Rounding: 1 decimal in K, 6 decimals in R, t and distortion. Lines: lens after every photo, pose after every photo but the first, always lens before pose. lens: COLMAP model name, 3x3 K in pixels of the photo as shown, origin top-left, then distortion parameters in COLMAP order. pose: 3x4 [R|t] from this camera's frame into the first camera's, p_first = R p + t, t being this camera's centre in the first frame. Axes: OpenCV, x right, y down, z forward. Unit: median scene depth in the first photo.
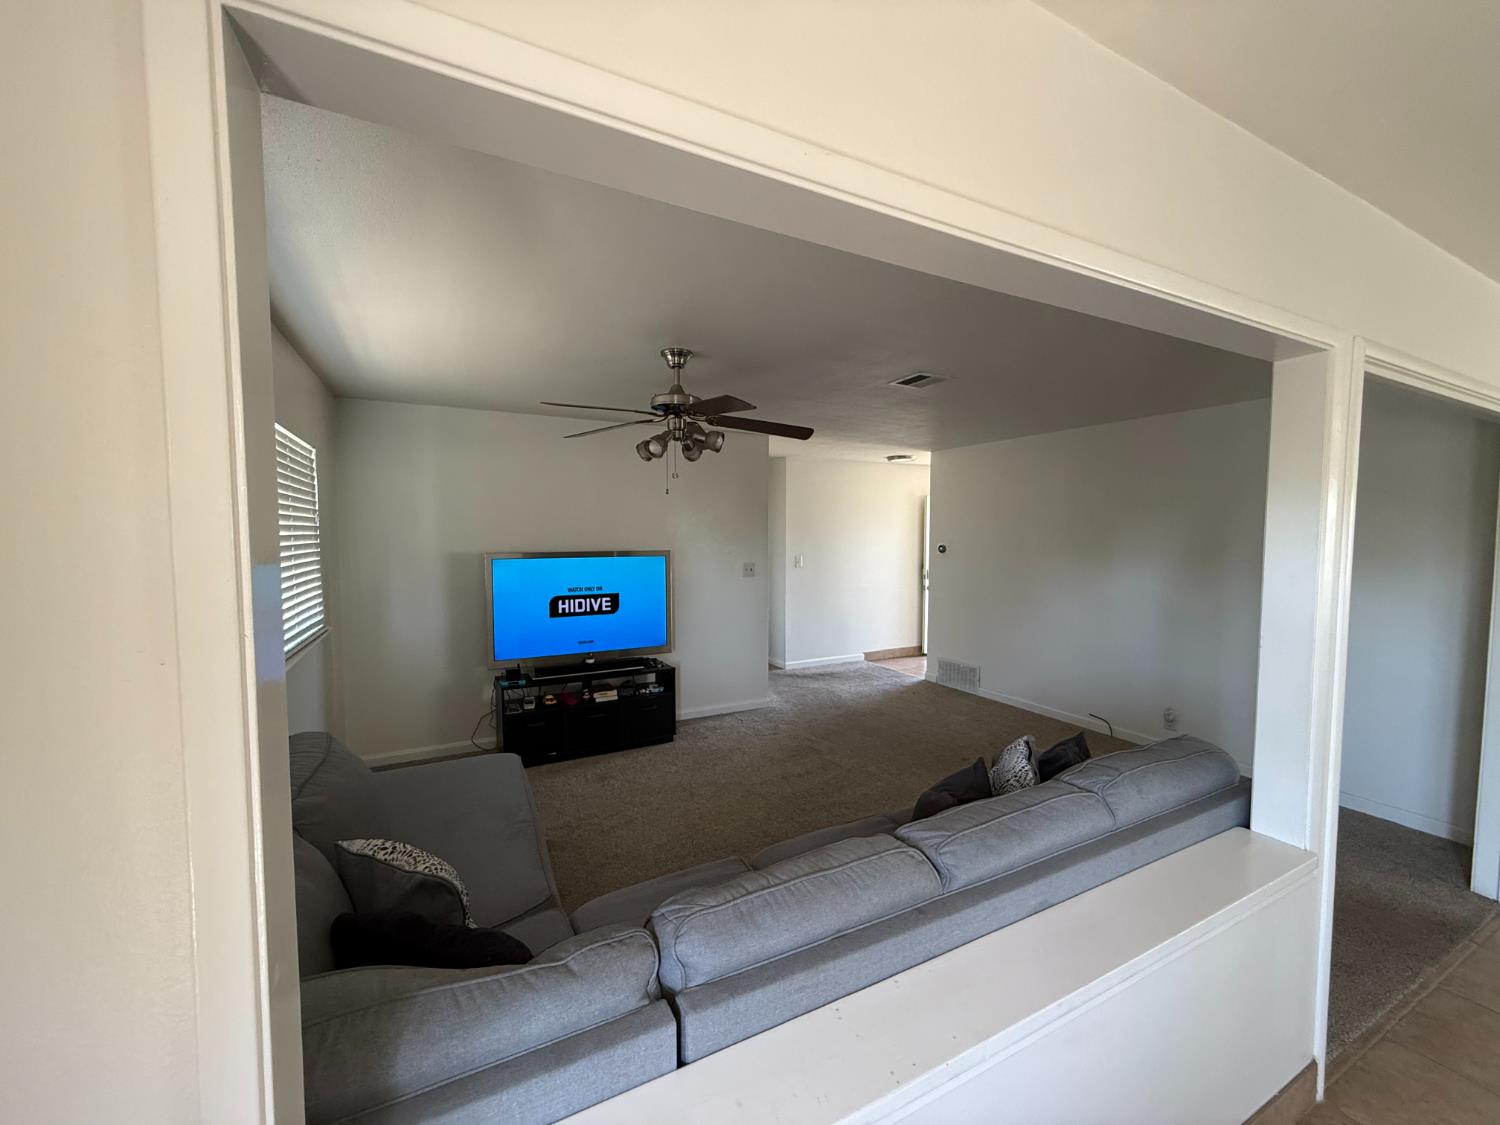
lens RADIAL K [[598.0, 0, 748.5], [0, 598.0, 565.7], [0, 0, 1]] dist [0.000859, -0.000053]
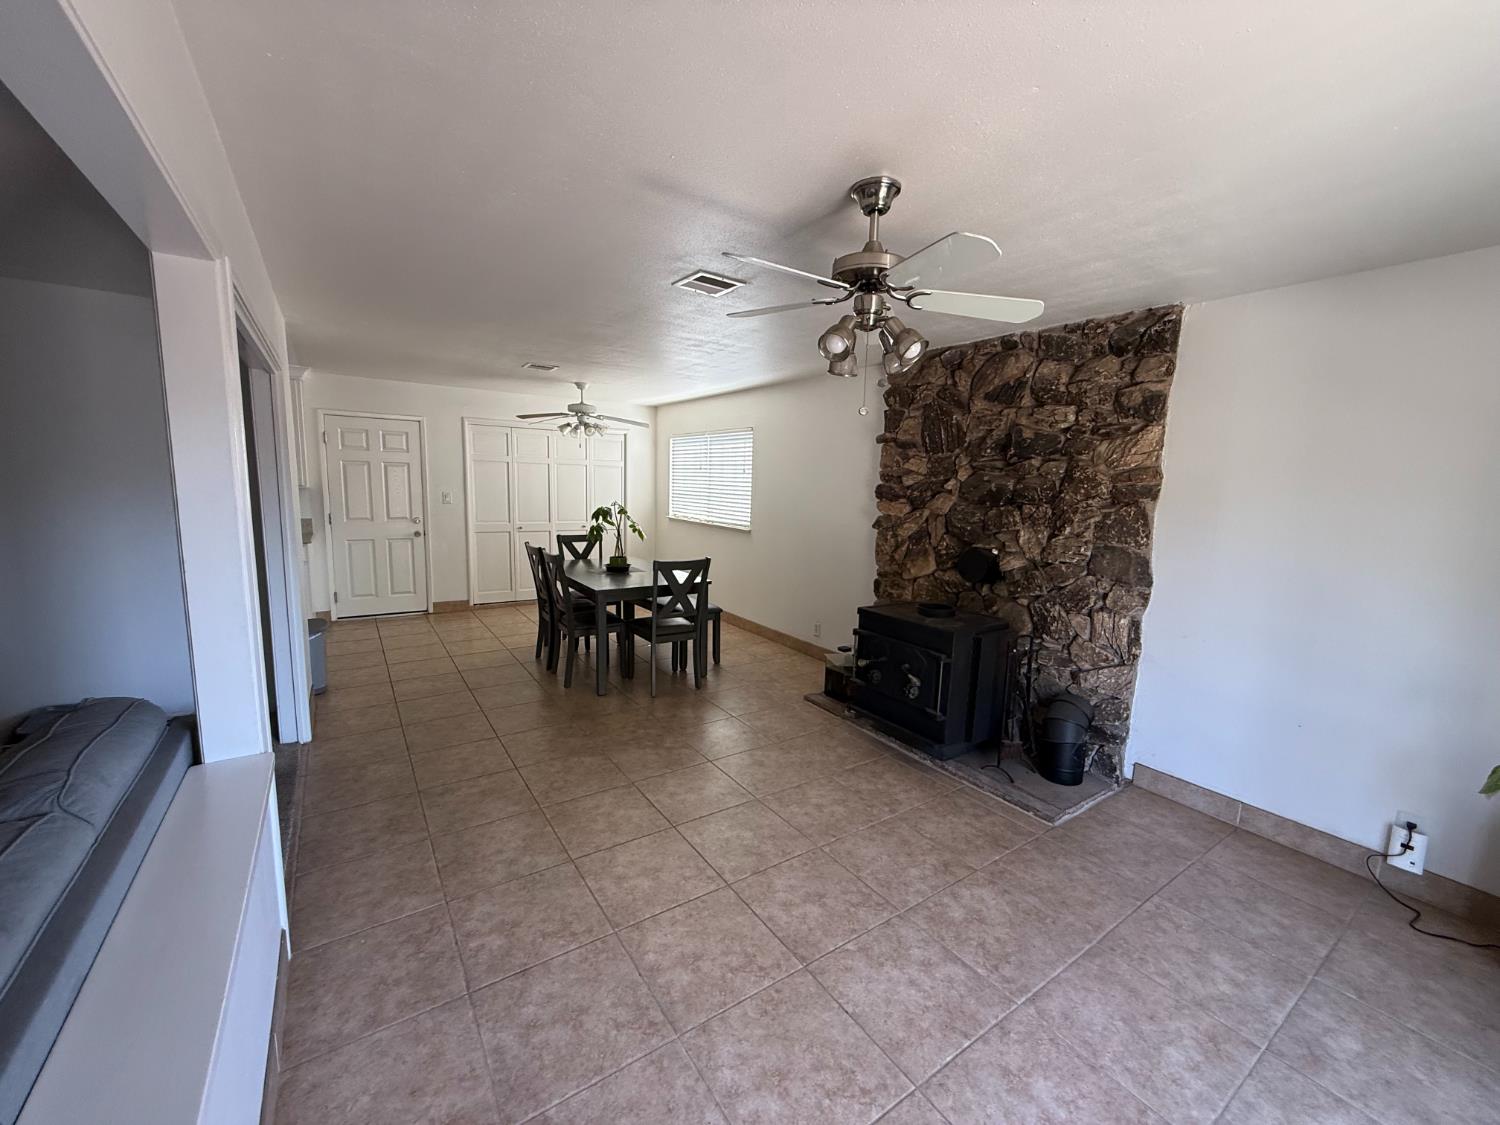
lens RADIAL K [[598.0, 0, 747.4], [0, 598.0, 565.4], [0, 0, 1]] dist [0.000859, -0.000053]
pose [[-0.119360, -0.147192, 0.981880, -0.059802], [0.026055, 0.988145, 0.151298, 0.003345], [-0.992509, 0.043641, -0.114110, 0.092486]]
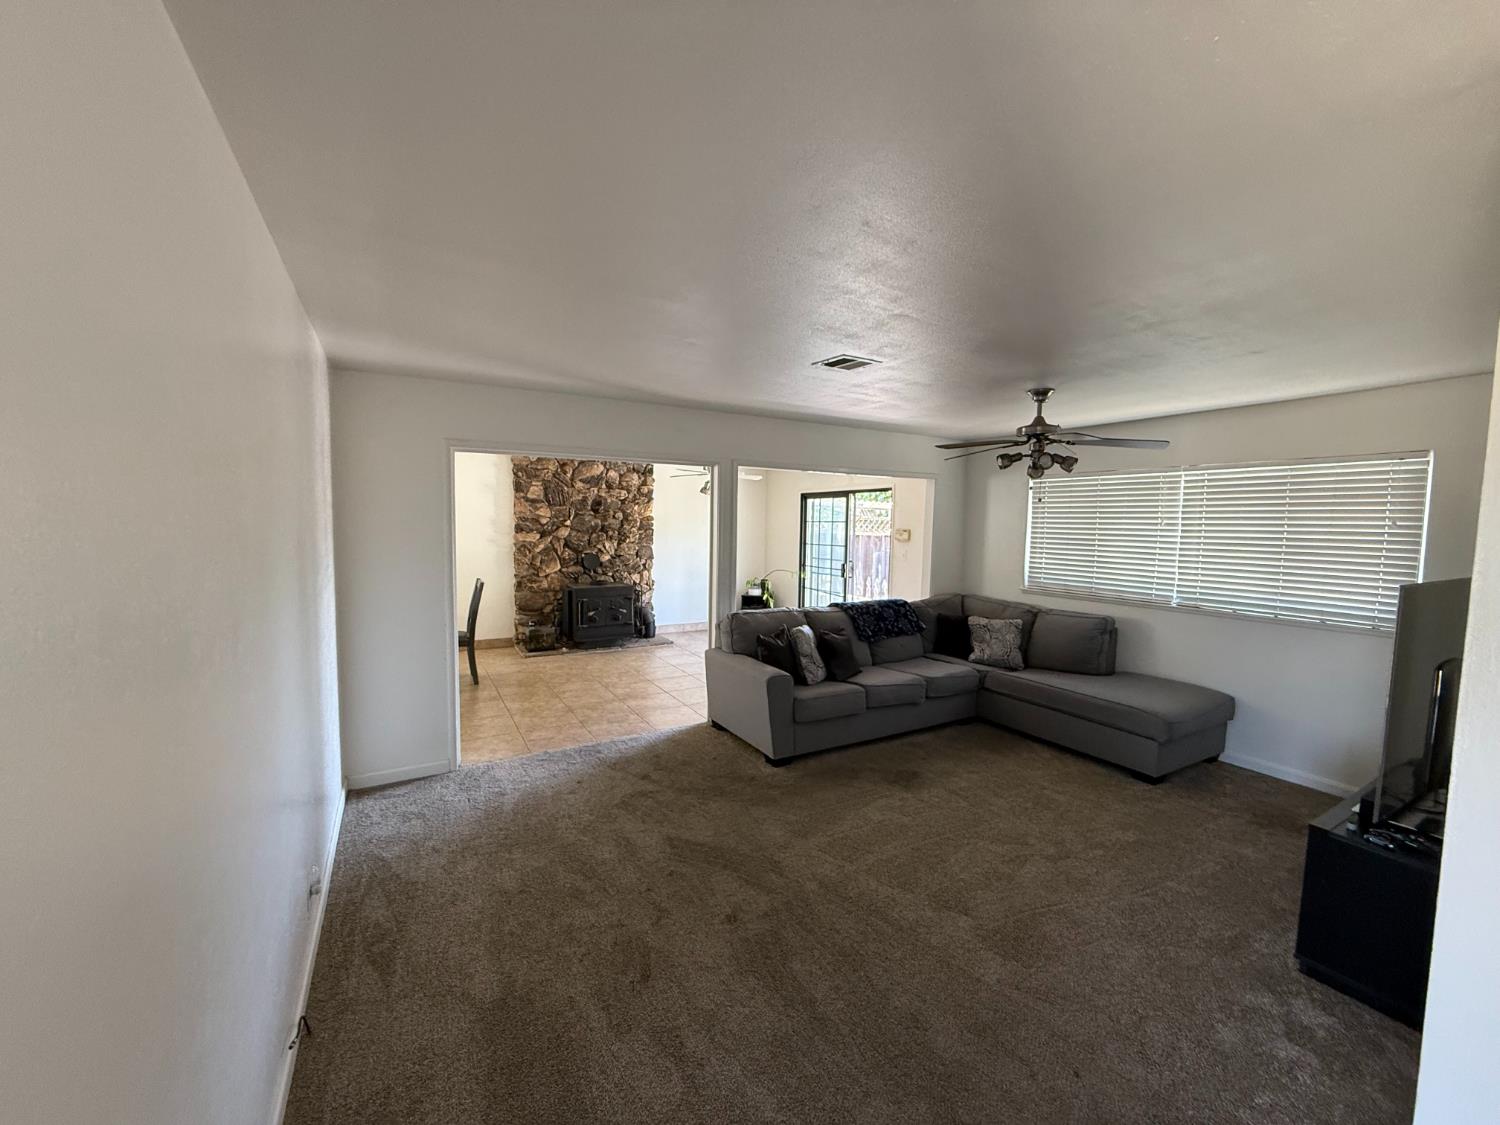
lens RADIAL K [[598.0, 0, 750.1], [0, 598.0, 565.4], [0, 0, 1]] dist [0.000859, -0.000053]
pose [[-0.998299, -0.015667, -0.056164, 0.367166], [-0.022866, 0.991260, 0.129930, -0.089192], [0.053637, 0.130993, -0.989931, 1.469887]]
